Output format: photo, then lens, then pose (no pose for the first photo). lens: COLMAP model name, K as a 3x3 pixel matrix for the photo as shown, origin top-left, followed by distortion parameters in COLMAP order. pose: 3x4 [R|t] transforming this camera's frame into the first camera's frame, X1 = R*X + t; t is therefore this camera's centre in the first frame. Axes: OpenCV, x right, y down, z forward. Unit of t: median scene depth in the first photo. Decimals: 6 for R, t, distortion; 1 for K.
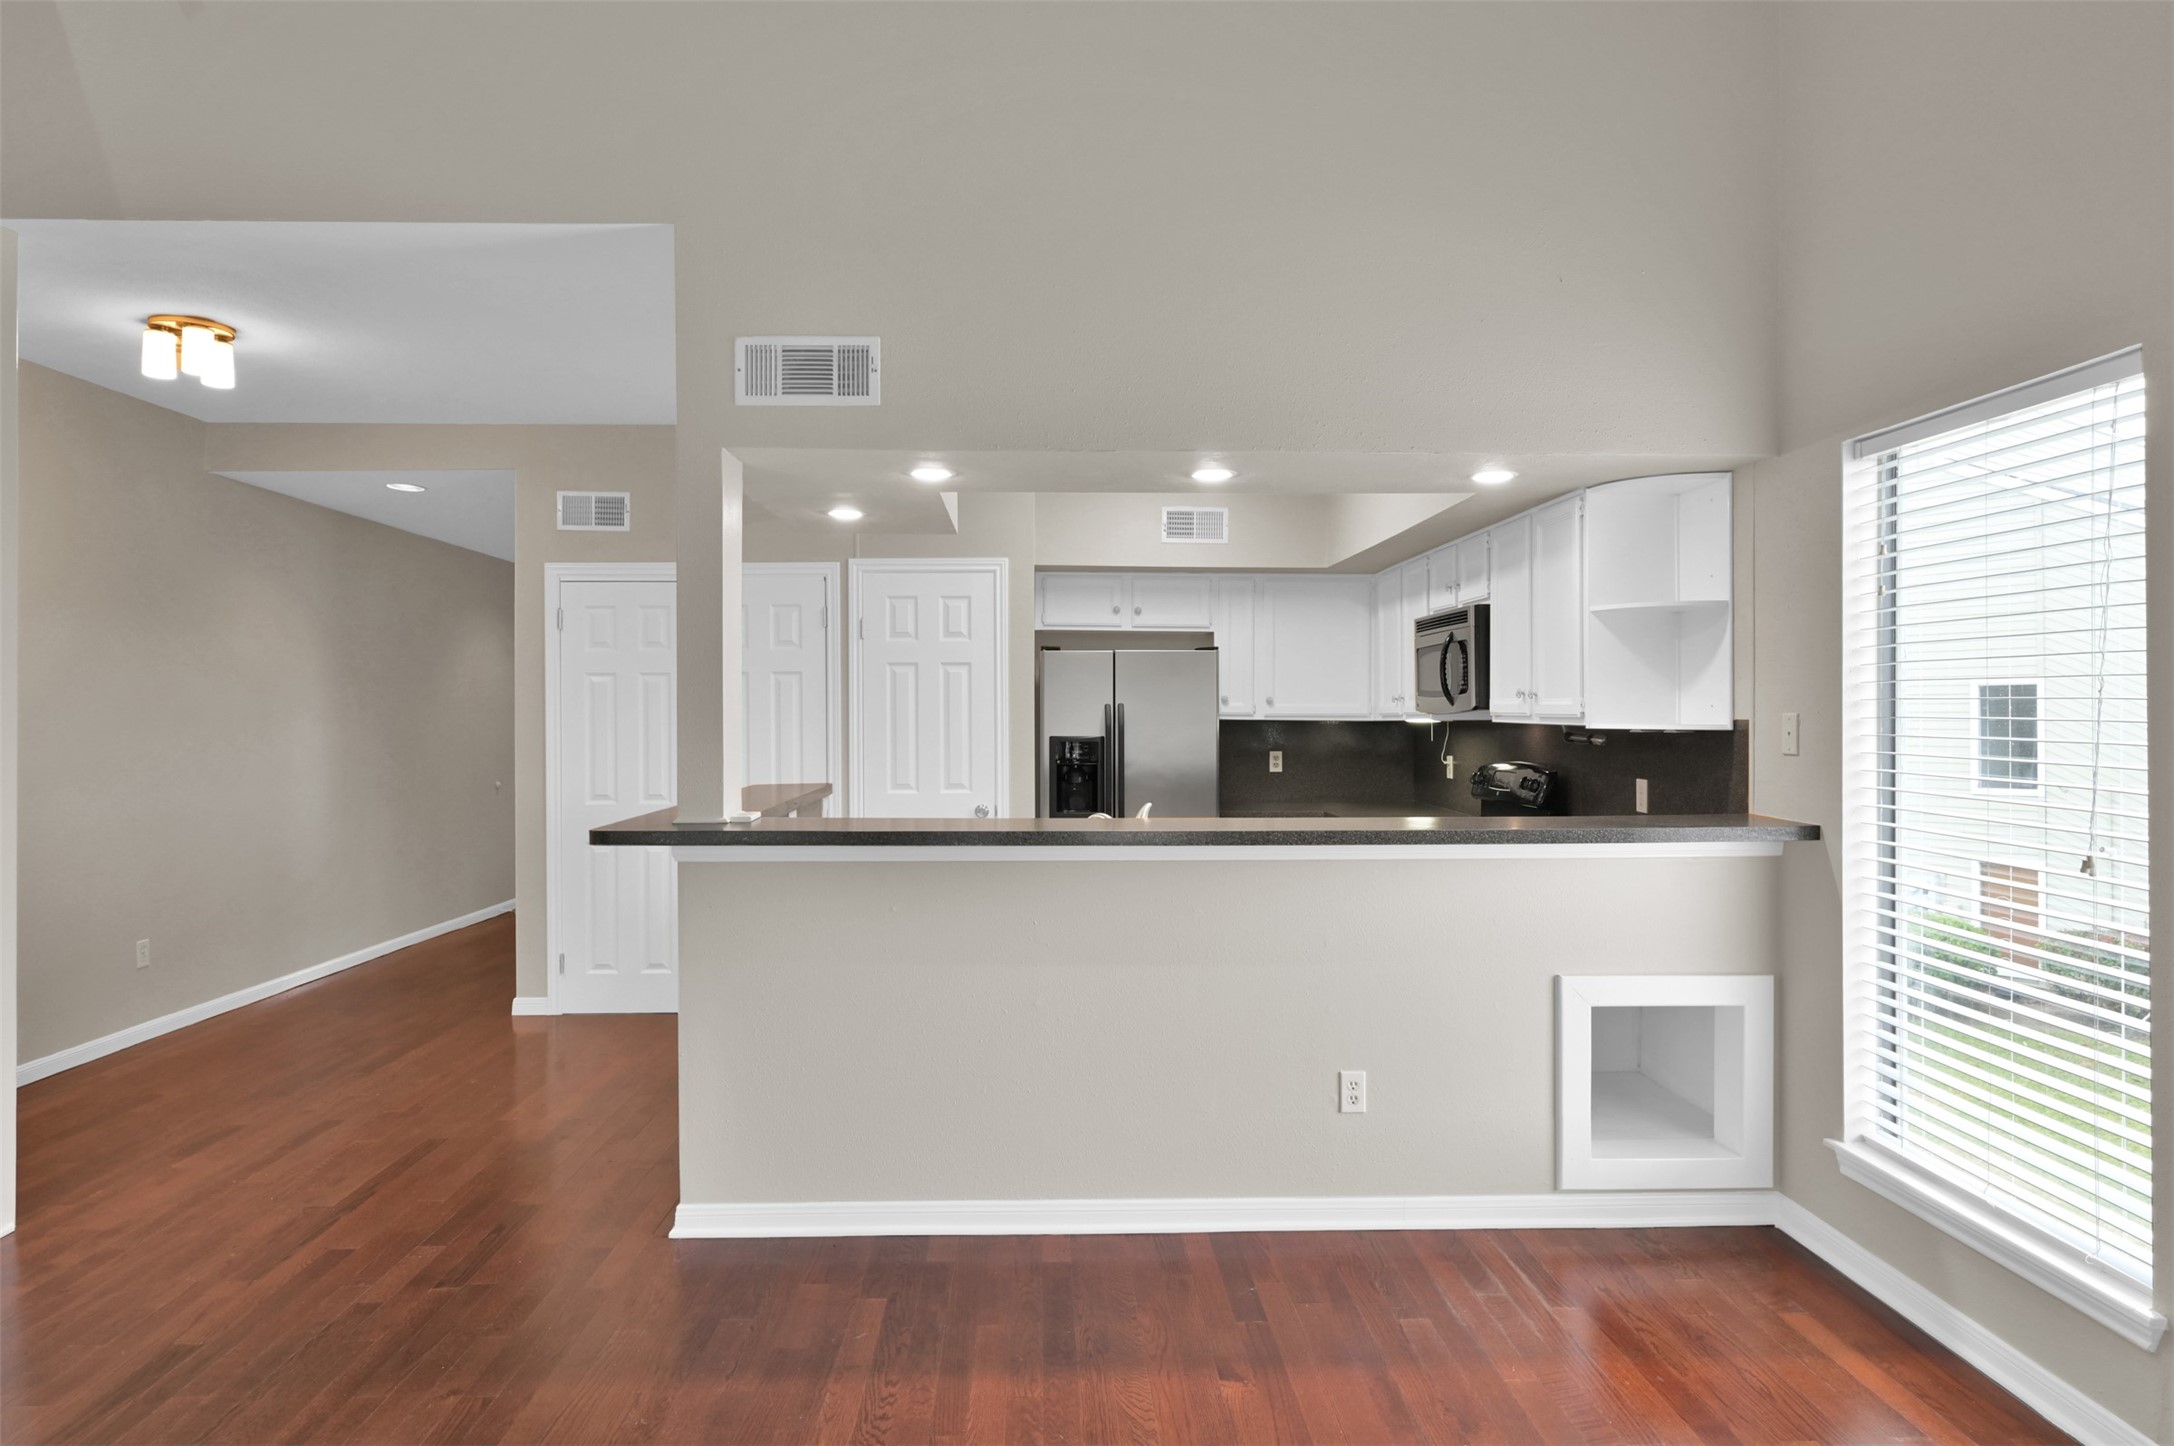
lens RADIAL K [[1245.7, 0, 1083.1], [0, 1245.7, 713.9], [0, 0, 1]] dist [-0.001193, -0.002619]
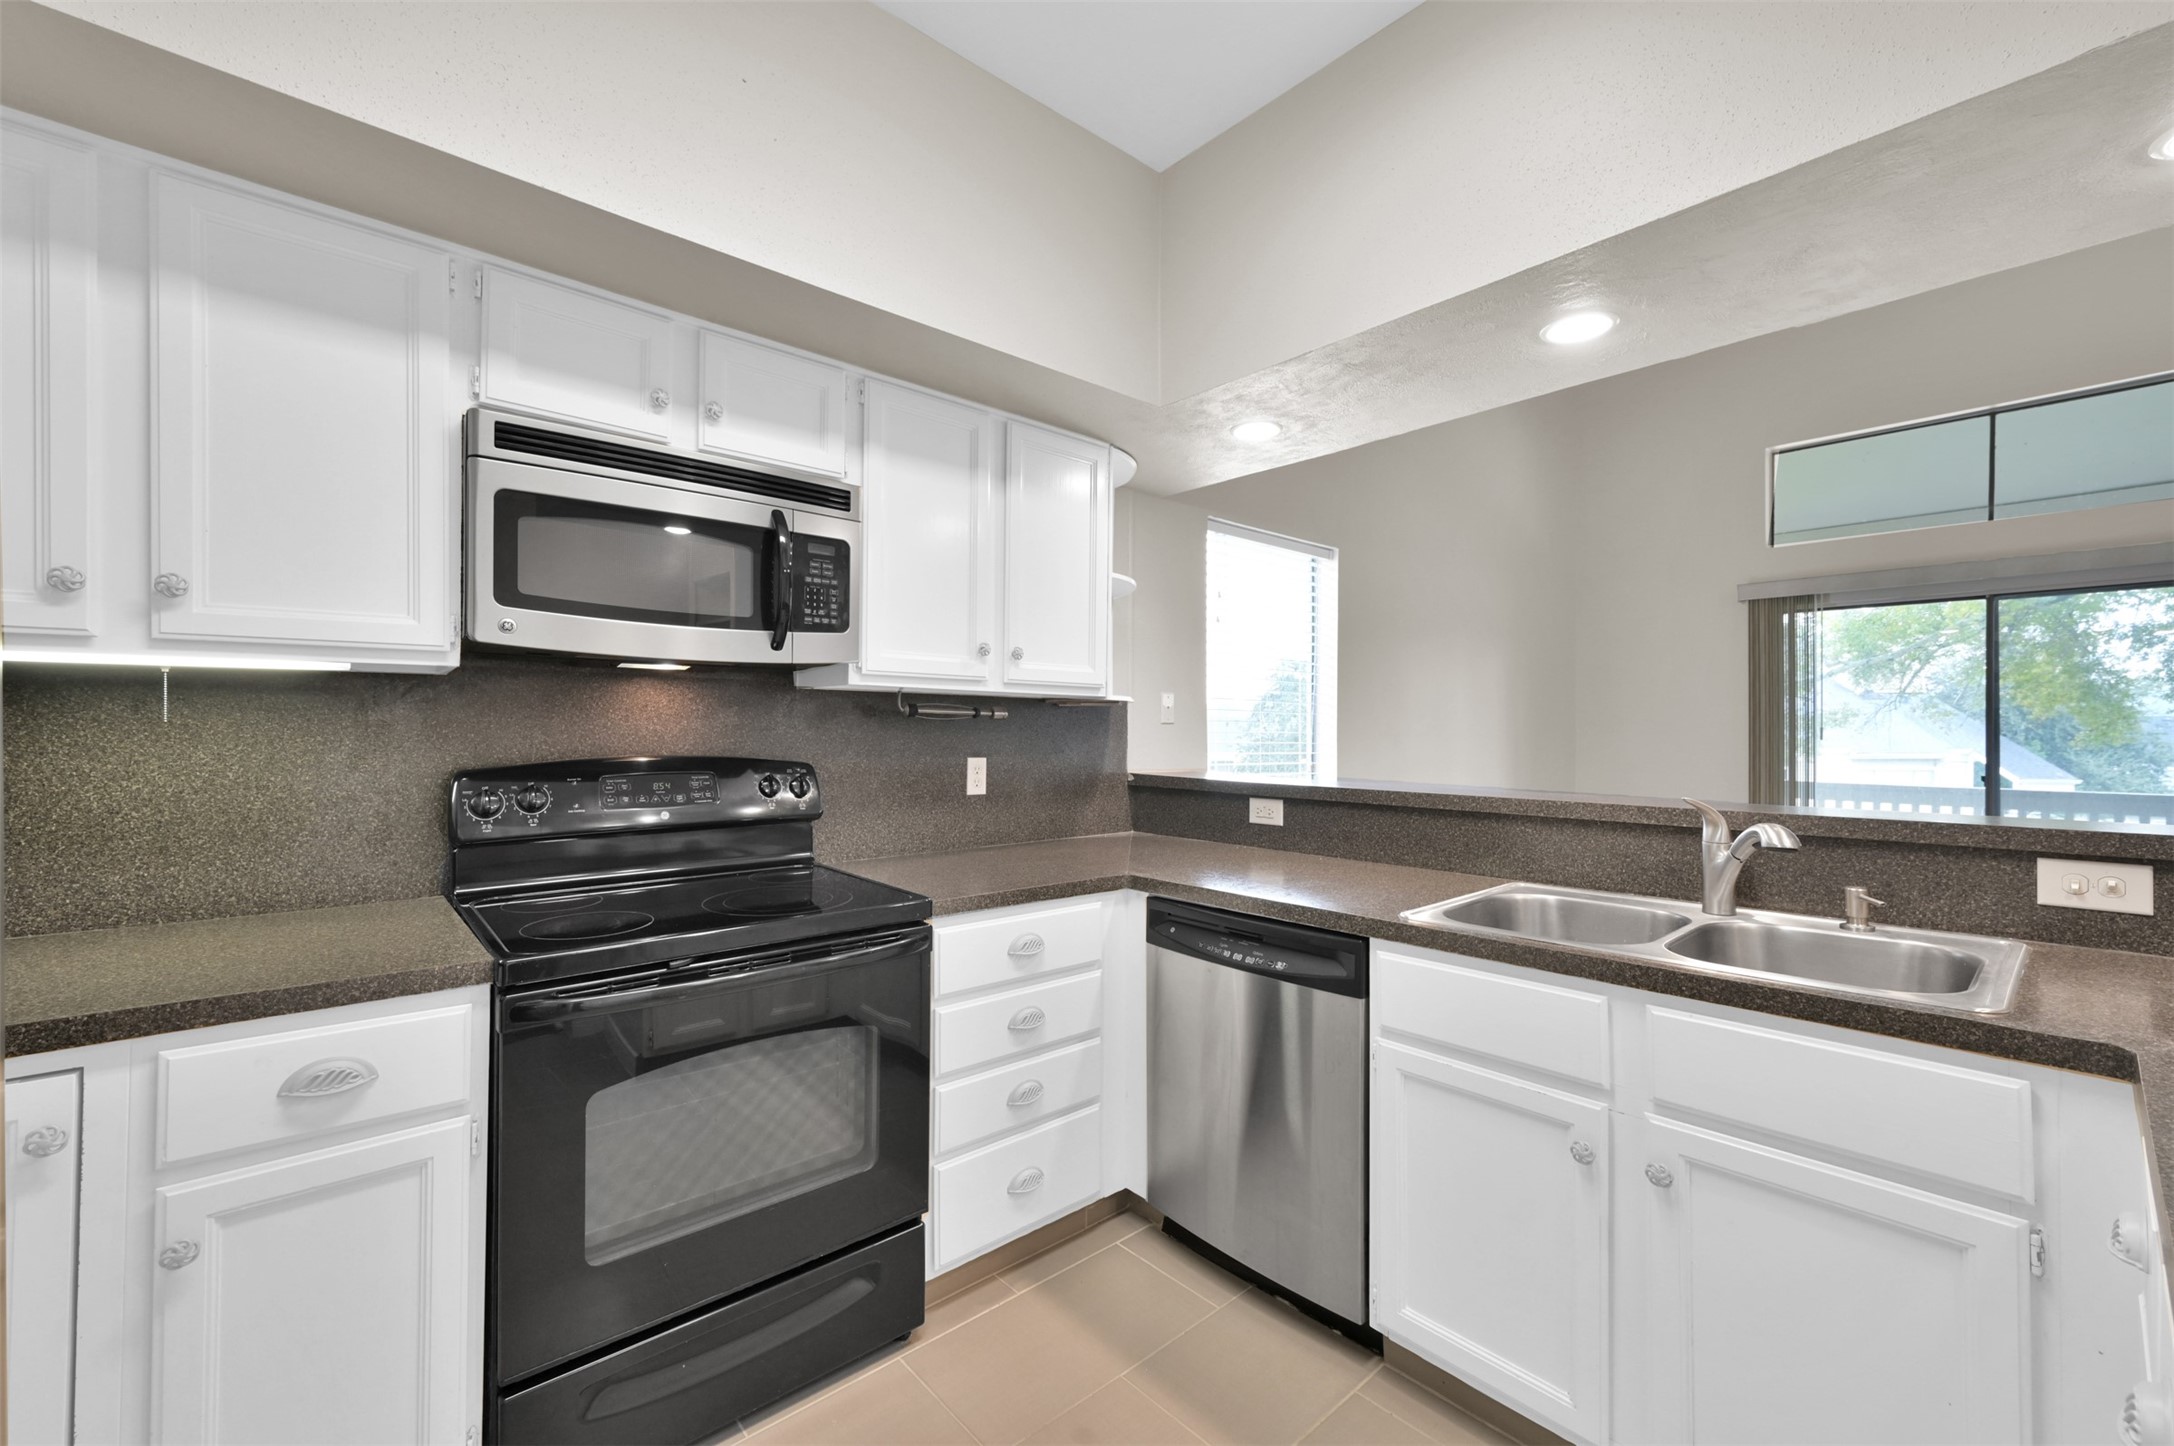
lens RADIAL K [[875.2, 0, 1074.3], [0, 875.2, 725.1], [0, 0, 1]] dist [0.000875, -0.000090]
pose [[-0.630197, 0.004163, 0.776424, -0.084253], [-0.002101, 0.999973, -0.007067, 0.032316], [-0.776432, -0.006085, -0.630172, 1.299799]]
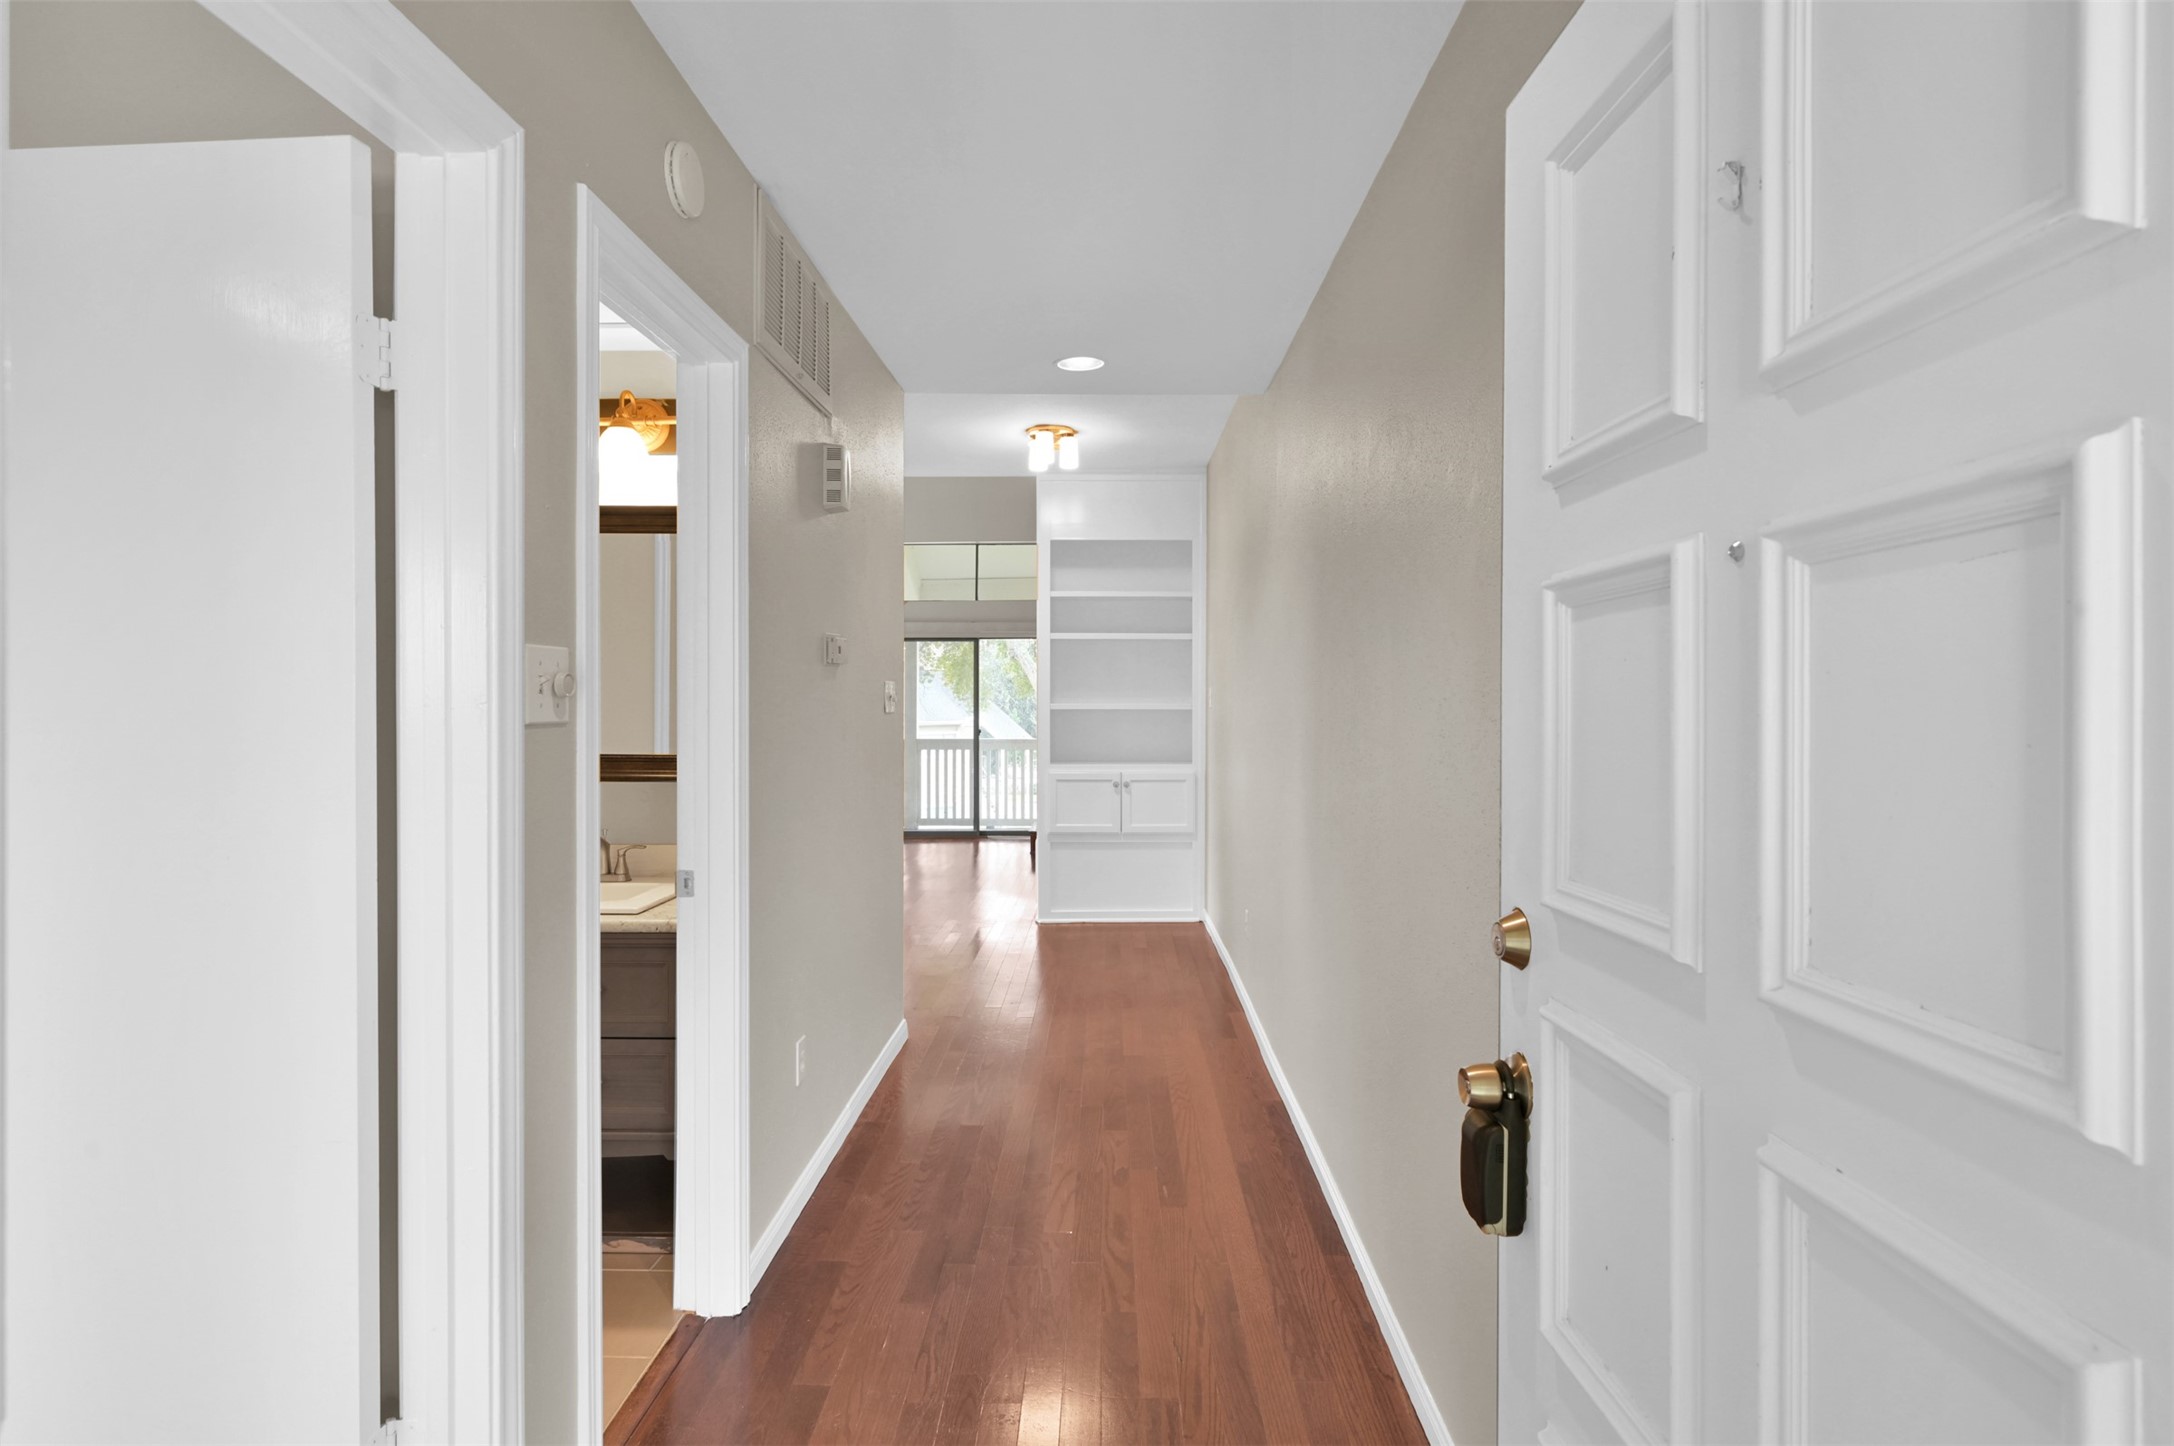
lens RADIAL K [[1082.0, 0, 1081.9], [0, 1082.0, 713.2], [0, 0, 1]] dist [0.000657, 0.001095]
pose [[-0.998551, 0.000396, 0.053813, -0.808555], [0.000915, 0.999953, 0.009615, 0.018528], [-0.053806, 0.009651, -0.998505, 2.263562]]
